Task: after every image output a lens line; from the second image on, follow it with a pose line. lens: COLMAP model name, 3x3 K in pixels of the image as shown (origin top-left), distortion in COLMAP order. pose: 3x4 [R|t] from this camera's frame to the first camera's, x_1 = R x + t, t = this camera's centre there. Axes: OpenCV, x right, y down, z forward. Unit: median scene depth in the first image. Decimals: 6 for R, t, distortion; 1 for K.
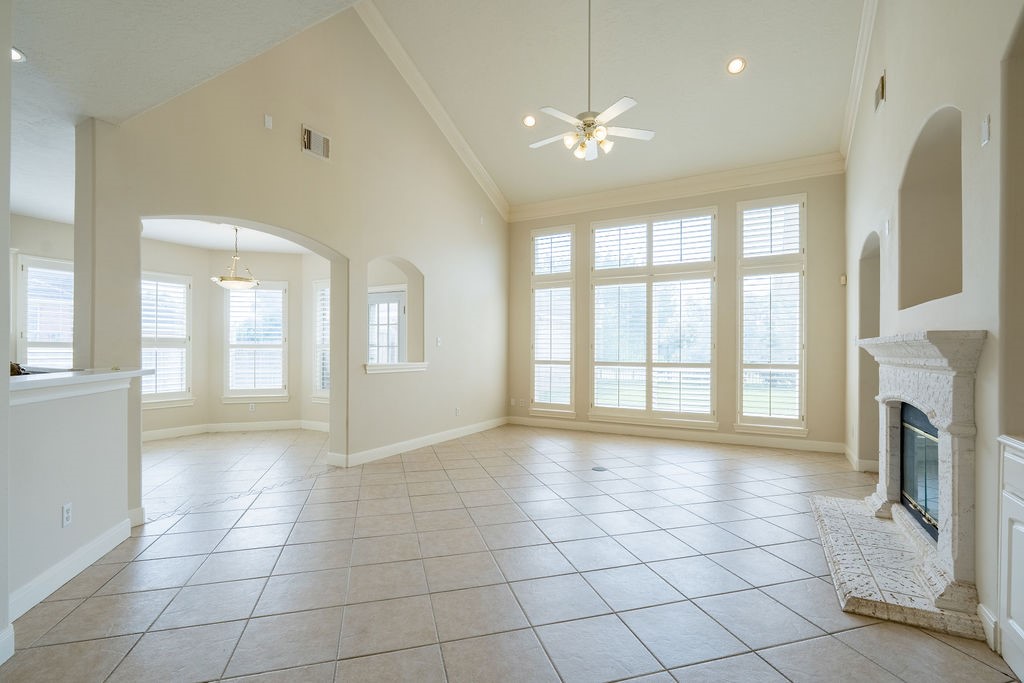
lens RADIAL K [[468.0, 0, 511.1], [0, 468.0, 349.4], [0, 0, 1]] dist [0.002185, 0.000540]
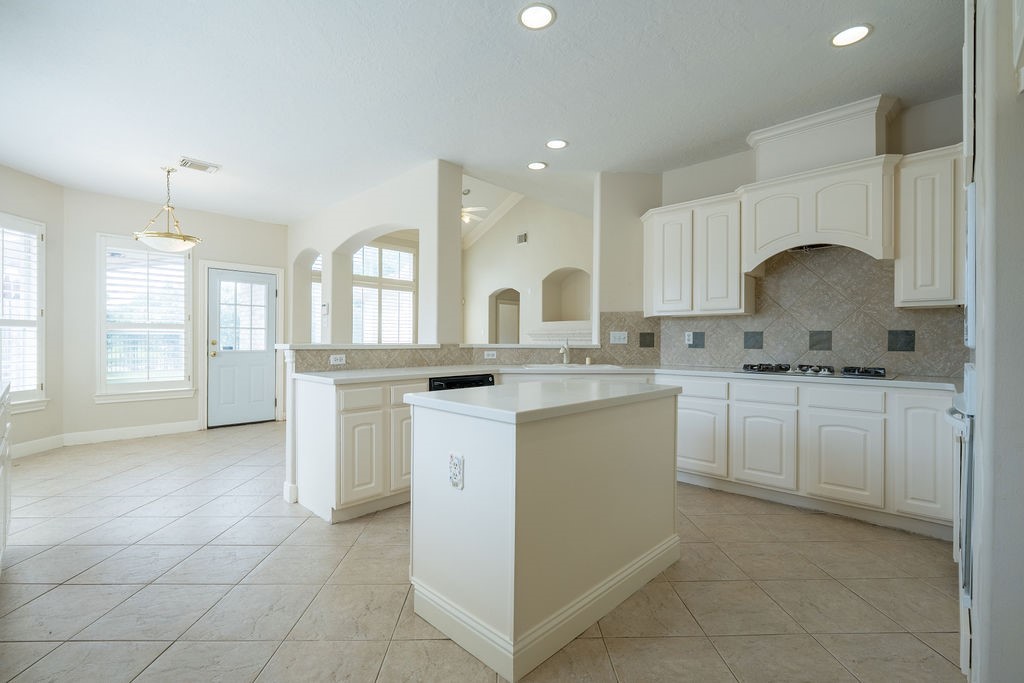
lens RADIAL K [[475.6, 0, 497.2], [0, 475.6, 340.4], [0, 0, 1]] dist [0.018458, -0.000015]
pose [[0.287146, 0.000934, 0.957886, -1.063784], [-0.001575, 0.999999, -0.000503, 0.018202], [-0.957886, -0.001365, 0.287147, 0.240430]]
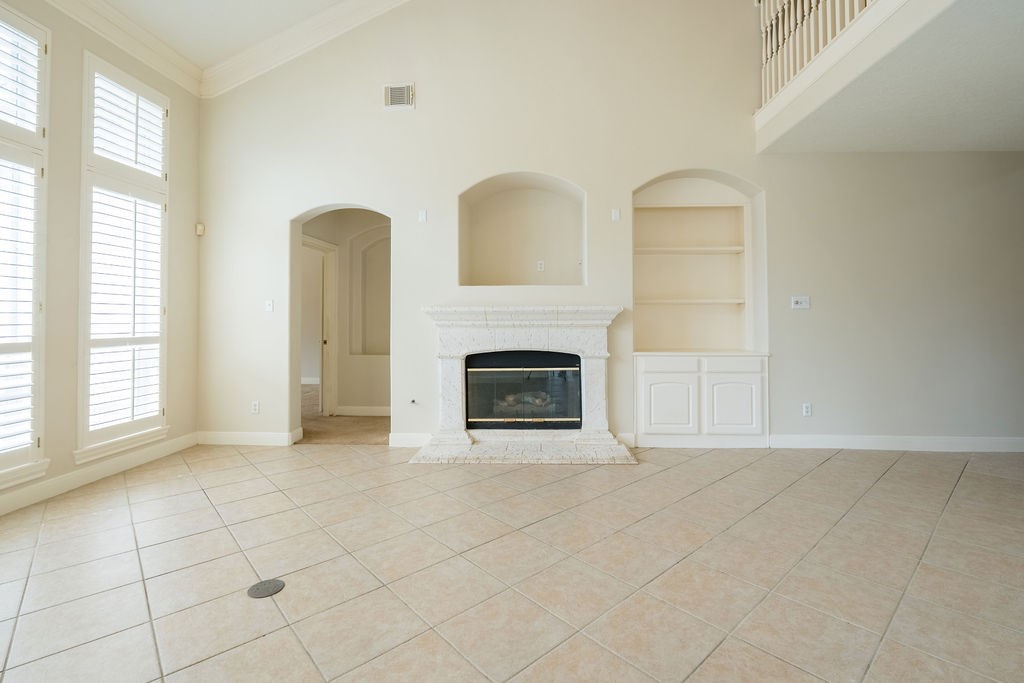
lens RADIAL K [[475.6, 0, 531.1], [0, 475.6, 311.0], [0, 0, 1]] dist [-0.002018, -0.000242]
pose [[-0.447932, 0.014187, 0.893955, -0.244458], [0.002484, 0.999890, -0.014623, 0.005631], [-0.894064, -0.004329, -0.447917, 0.749750]]
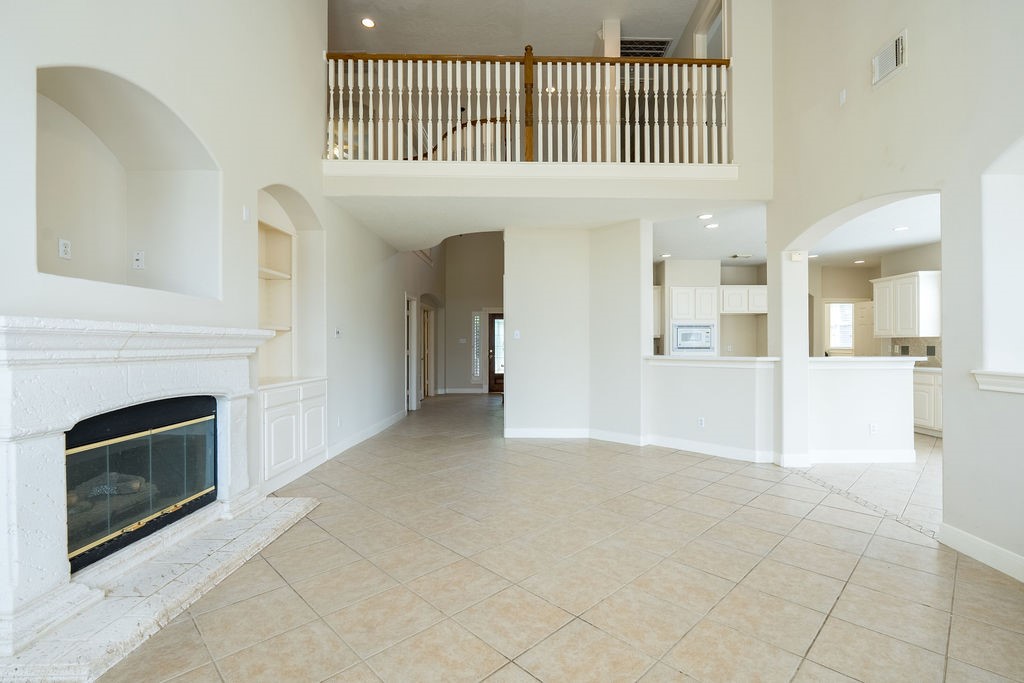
lens RADIAL K [[463.9, 0, 535.3], [0, 463.9, 342.6], [0, 0, 1]] dist [-0.001817, -0.000289]
pose [[-0.868190, -0.004953, -0.496207, 0.273708], [-0.003462, 0.999986, -0.003923, 0.004152], [0.496219, -0.001688, -0.868196, 0.950347]]
